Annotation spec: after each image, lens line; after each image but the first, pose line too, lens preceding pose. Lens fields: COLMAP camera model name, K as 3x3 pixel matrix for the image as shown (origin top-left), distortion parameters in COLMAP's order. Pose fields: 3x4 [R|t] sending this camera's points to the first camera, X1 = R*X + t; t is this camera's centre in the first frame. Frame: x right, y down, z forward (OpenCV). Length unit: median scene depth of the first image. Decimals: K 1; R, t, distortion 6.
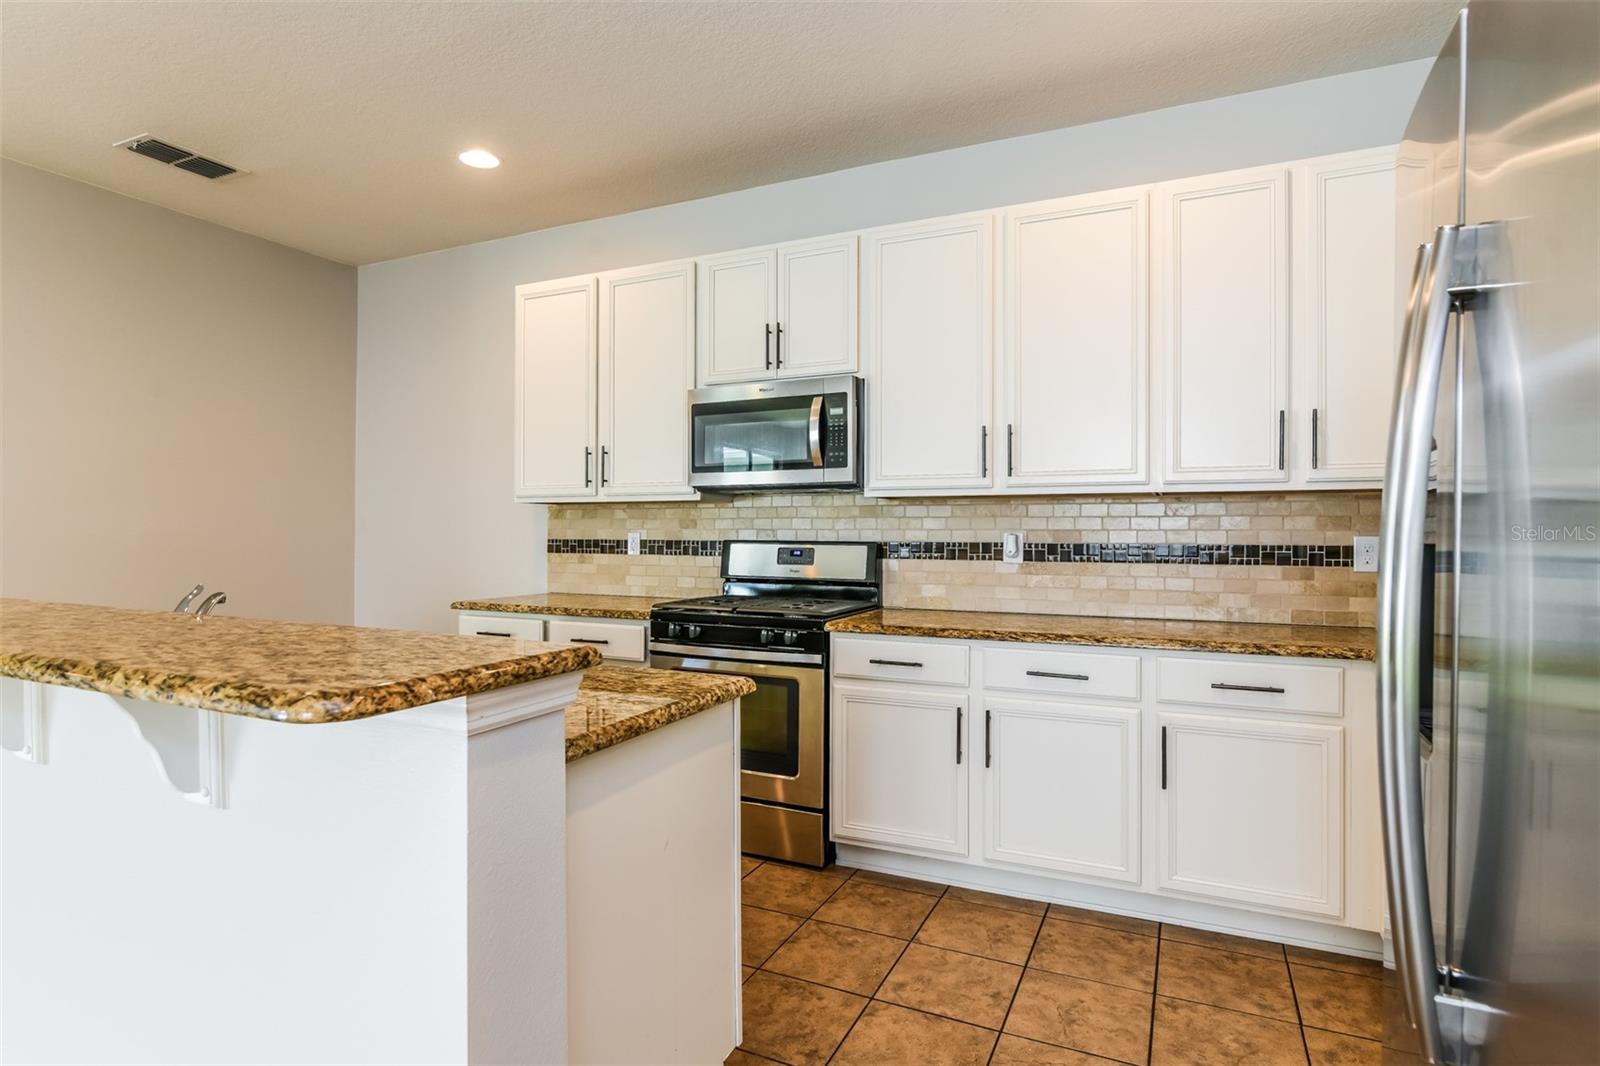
lens RADIAL K [[849.5, 0, 793.5], [0, 849.5, 530.3], [0, 0, 1]] dist [-0.000210, -0.000024]
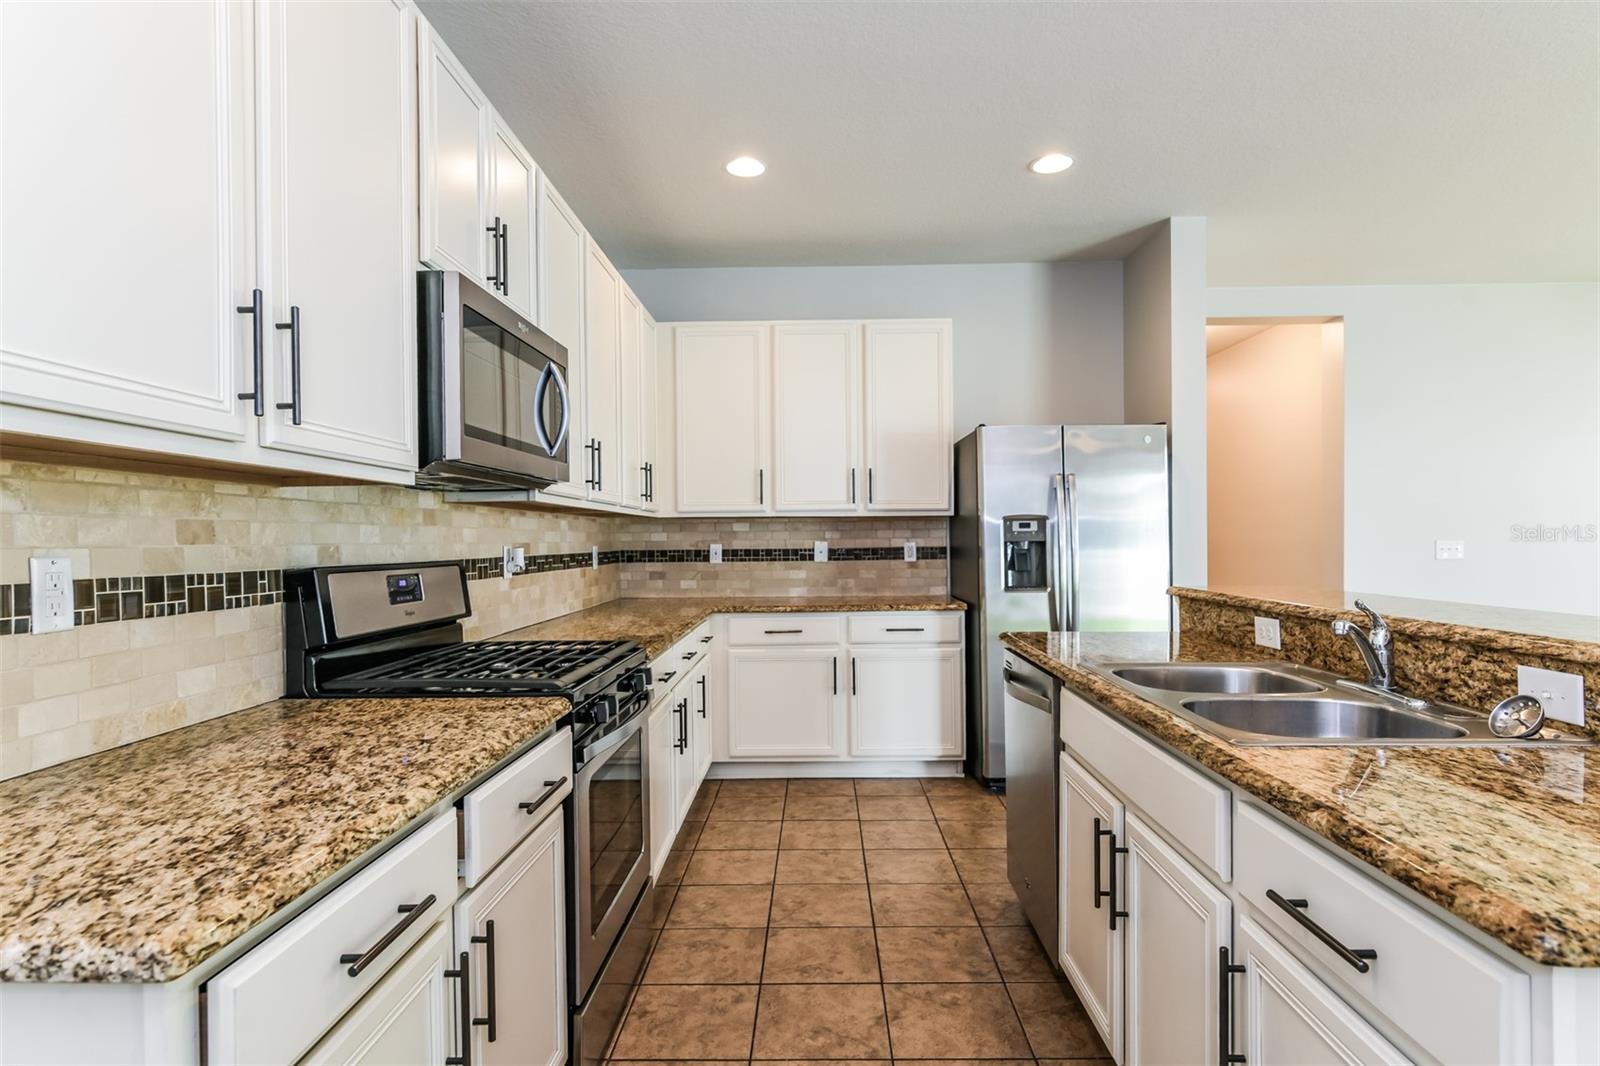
lens RADIAL K [[849.5, 0, 800.4], [0, 849.5, 538.4], [0, 0, 1]] dist [-0.000210, -0.000024]
pose [[-0.406129, 0.000910, 0.913815, -0.683576], [0.012780, 0.999907, 0.004684, -0.003495], [-0.913726, 0.013581, -0.406103, 1.025546]]
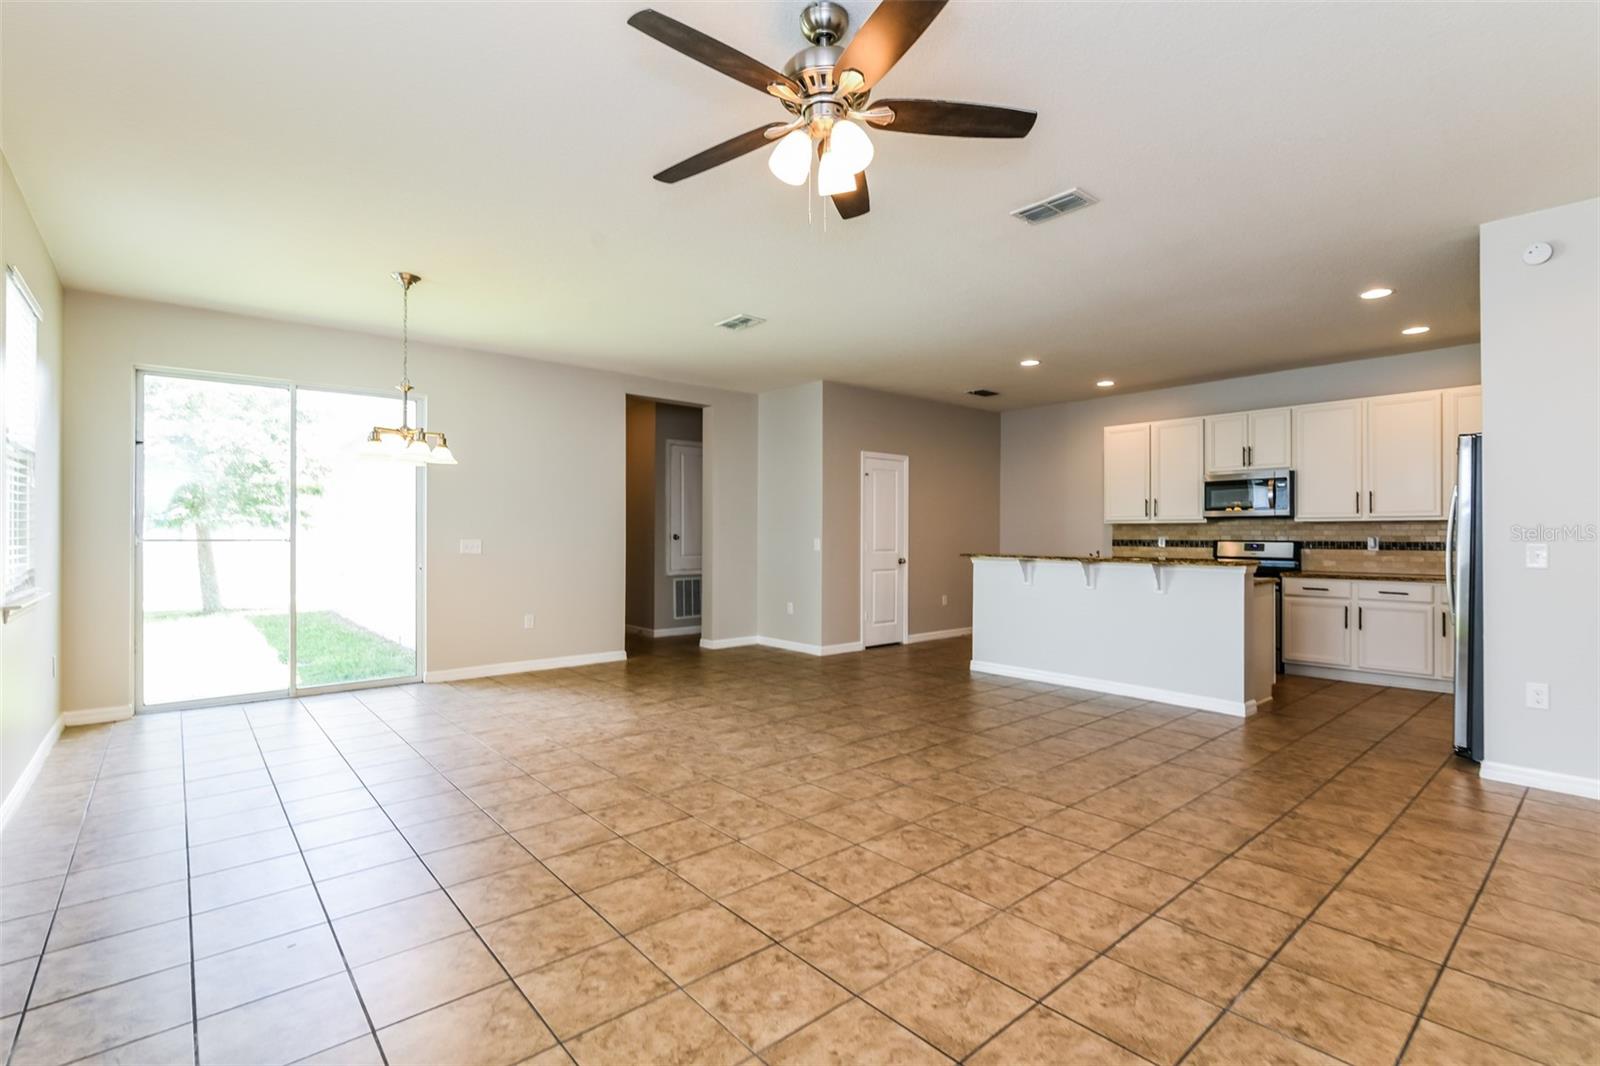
lens RADIAL K [[726.5, 0, 807.4], [0, 726.5, 533.2], [0, 0, 1]] dist [-0.005108, -0.000026]
pose [[0.914441, 0.000927, -0.404719, -0.312346], [-0.002587, 0.999990, -0.003556, 0.003092], [0.404712, 0.004299, 0.914434, -1.269092]]
